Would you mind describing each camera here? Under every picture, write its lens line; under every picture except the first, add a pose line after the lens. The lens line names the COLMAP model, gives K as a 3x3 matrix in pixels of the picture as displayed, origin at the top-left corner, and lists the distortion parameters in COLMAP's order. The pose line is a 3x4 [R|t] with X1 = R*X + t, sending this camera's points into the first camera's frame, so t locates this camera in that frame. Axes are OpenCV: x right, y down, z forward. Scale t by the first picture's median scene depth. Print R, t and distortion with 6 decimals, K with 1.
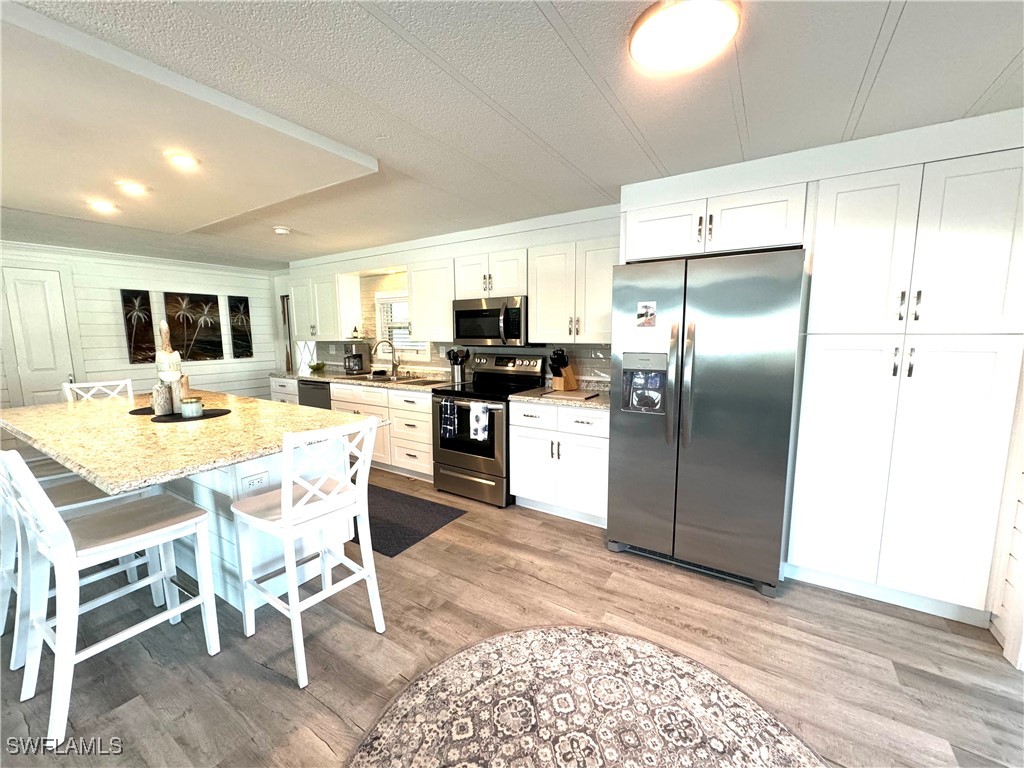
lens RADIAL K [[408.7, 0, 512.3], [0, 408.7, 382.5], [0, 0, 1]] dist [-0.003366, 0.000474]
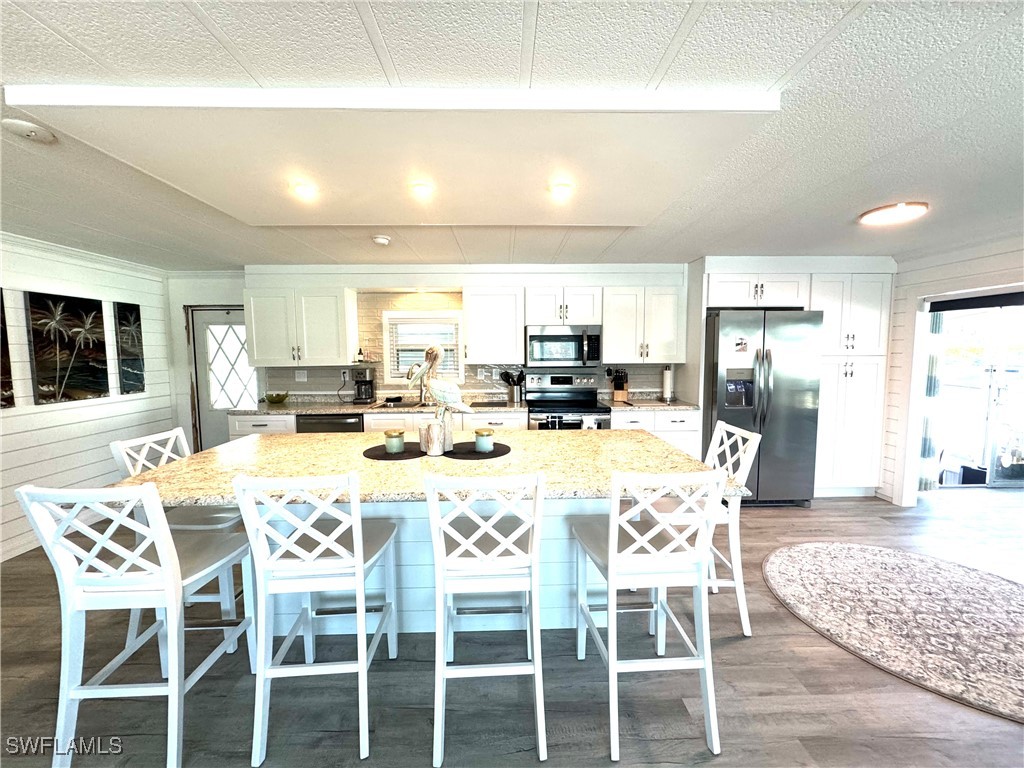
lens RADIAL K [[408.7, 0, 514.4], [0, 408.7, 380.7], [0, 0, 1]] dist [-0.003366, 0.000474]
pose [[0.830031, -0.040773, 0.556225, -1.146235], [0.069210, 0.997145, -0.030185, -0.037441], [-0.553407, 0.063551, 0.830483, 0.189564]]
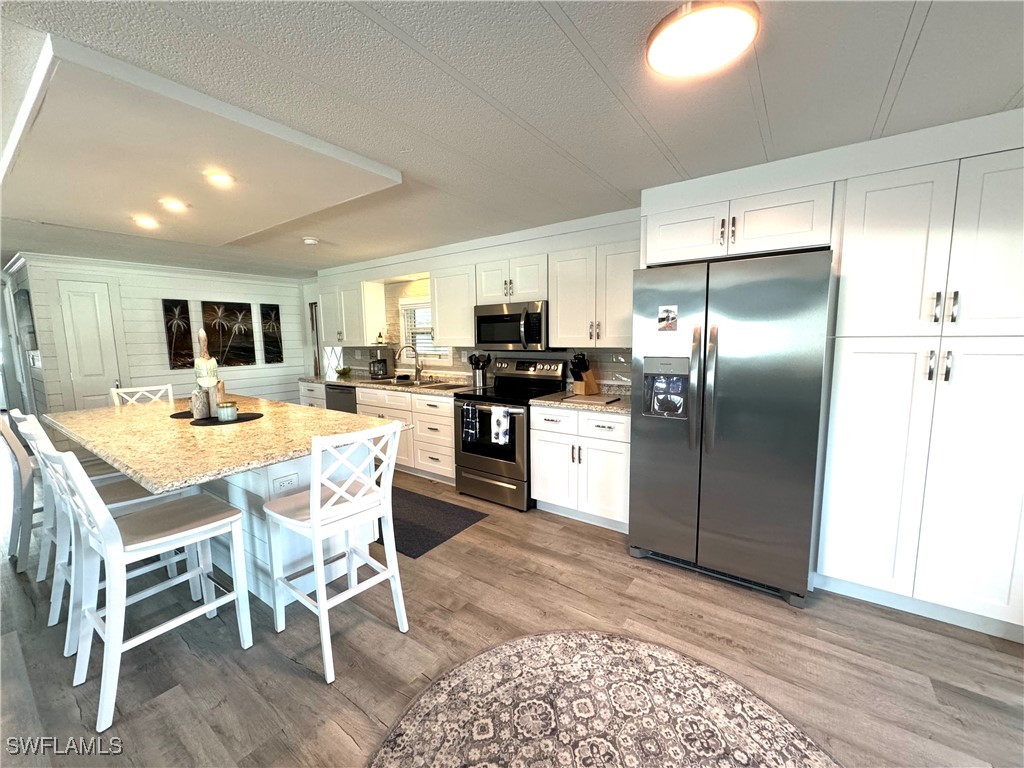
lens RADIAL K [[408.7, 0, 512.2], [0, 408.7, 382.4], [0, 0, 1]] dist [-0.003366, 0.000474]
pose [[0.998529, -0.002566, -0.054162, 0.004140], [0.002101, 0.999960, -0.008641, -0.002992], [0.054182, 0.008515, 0.998495, -0.009655]]
